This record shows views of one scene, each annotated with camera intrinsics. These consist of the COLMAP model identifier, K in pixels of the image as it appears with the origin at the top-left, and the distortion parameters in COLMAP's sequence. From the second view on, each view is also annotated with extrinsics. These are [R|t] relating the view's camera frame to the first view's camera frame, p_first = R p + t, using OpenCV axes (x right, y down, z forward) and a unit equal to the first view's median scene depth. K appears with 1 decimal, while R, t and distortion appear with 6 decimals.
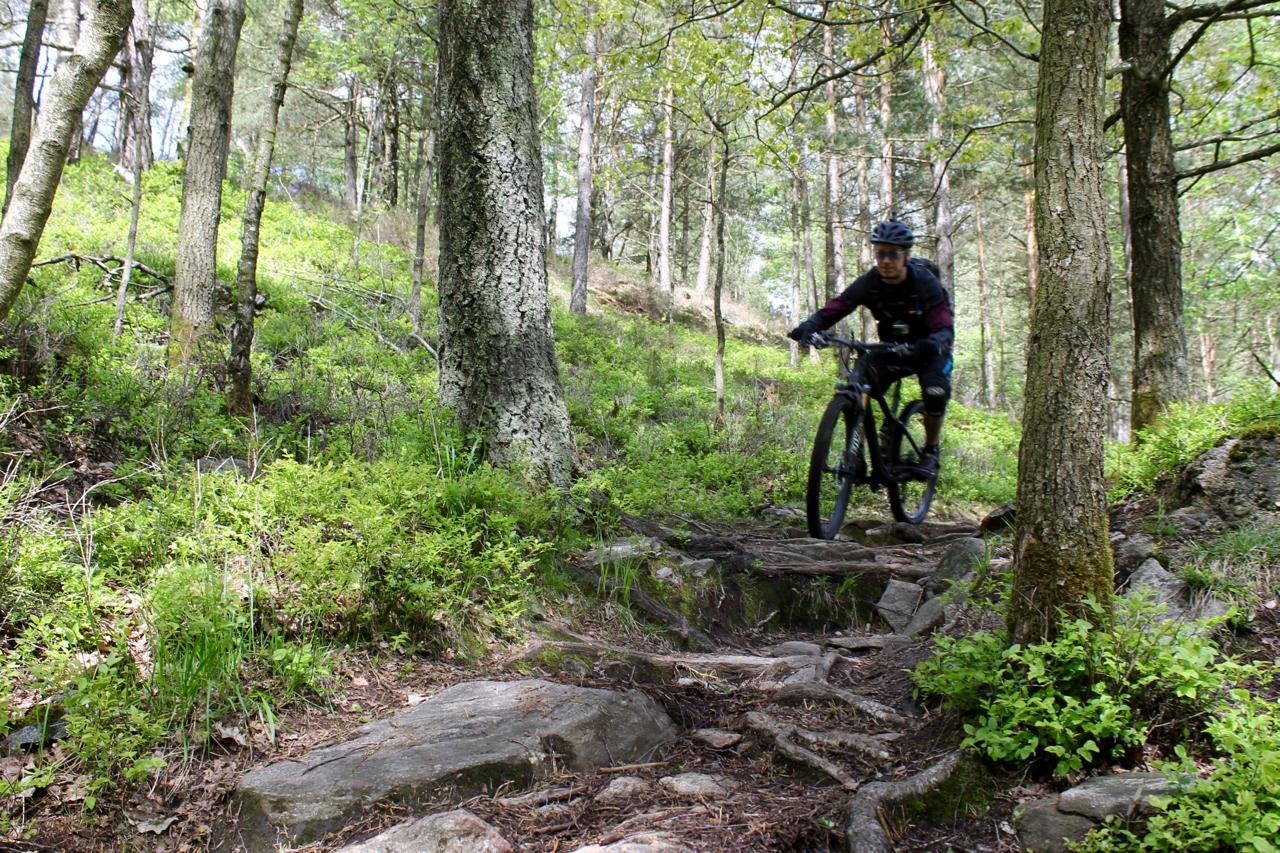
lens RADIAL K [[1311.1, 0, 641.5], [0, 1311.1, 460.9], [0, 0, 1]] dist [-0.230681, 0.288859]
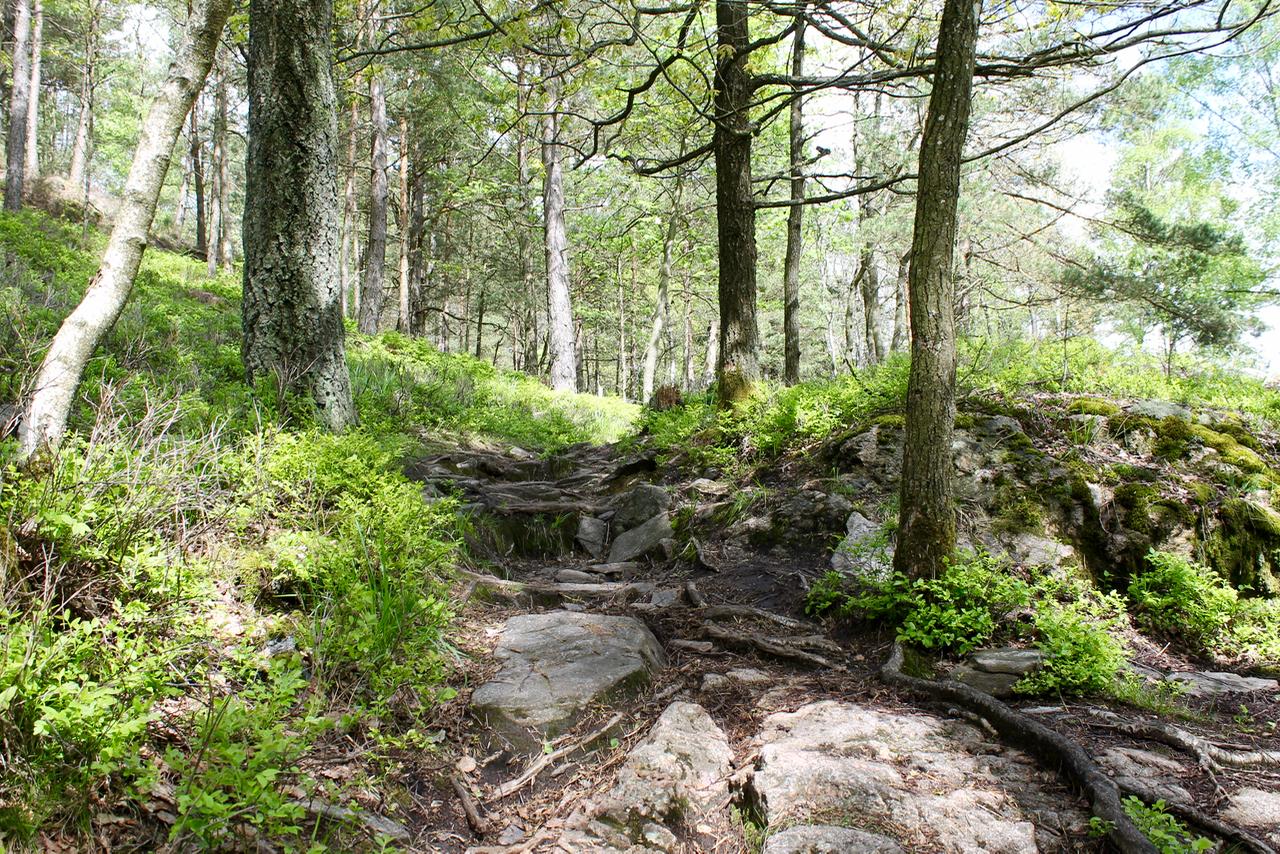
lens RADIAL K [[1311.1, 0, 641.5], [0, 1311.1, 461.4], [0, 0, 1]] dist [-0.230681, 0.288859]
pose [[0.850366, 0.009799, 0.526100, -0.455897], [-0.051737, 0.996539, 0.065064, -0.050903], [-0.523641, -0.082547, 0.847930, -0.117755]]
